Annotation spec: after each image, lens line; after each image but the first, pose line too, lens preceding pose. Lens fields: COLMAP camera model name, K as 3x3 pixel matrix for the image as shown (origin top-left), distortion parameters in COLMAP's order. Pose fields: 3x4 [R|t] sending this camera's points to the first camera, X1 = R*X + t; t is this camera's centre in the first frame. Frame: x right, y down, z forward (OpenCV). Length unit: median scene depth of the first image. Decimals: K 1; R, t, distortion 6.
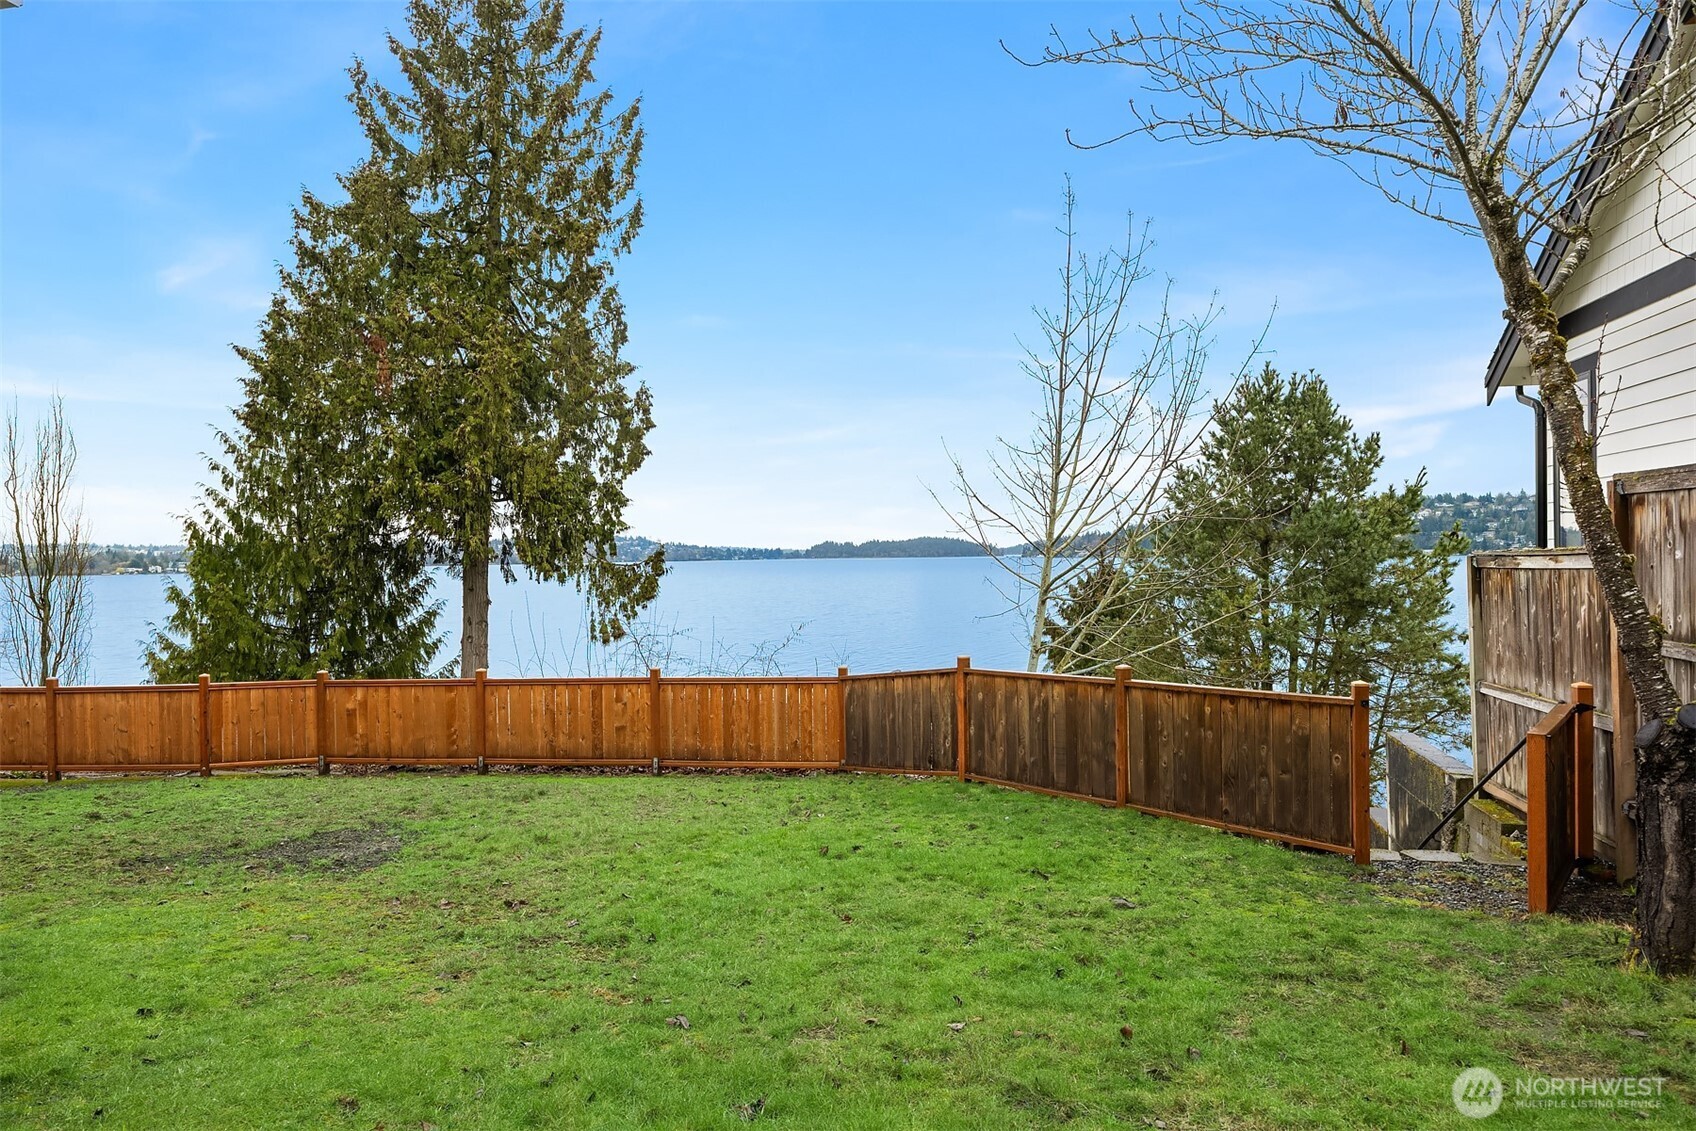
lens RADIAL K [[1087.6, 0, 852.9], [0, 1087.6, 555.6], [0, 0, 1]] dist [-0.004939, -0.001893]
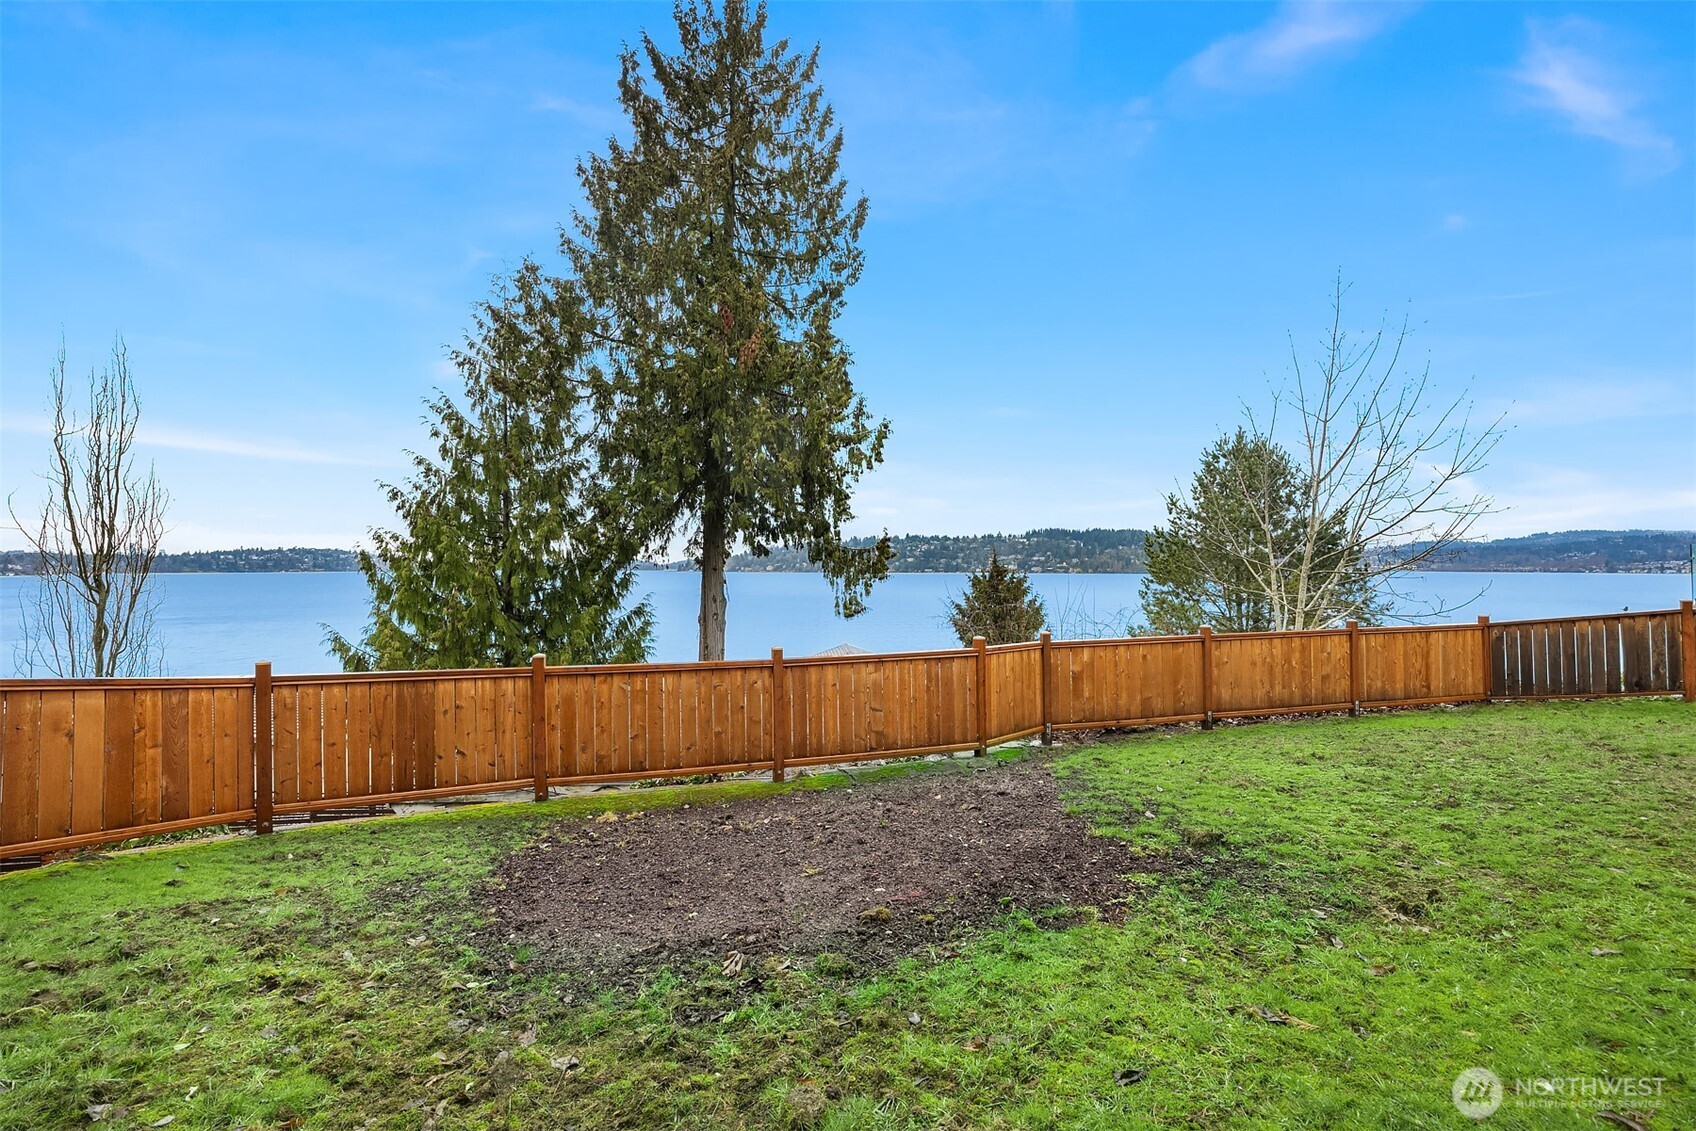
lens RADIAL K [[750.6, 0, 879.6], [0, 750.6, 561.3], [0, 0, 1]] dist [-0.011272, 0.000278]
pose [[0.915223, 0.015714, 0.402640, -0.886052], [-0.010764, 0.999836, -0.014553, 0.057481], [-0.402803, 0.008985, 0.915243, 0.474724]]
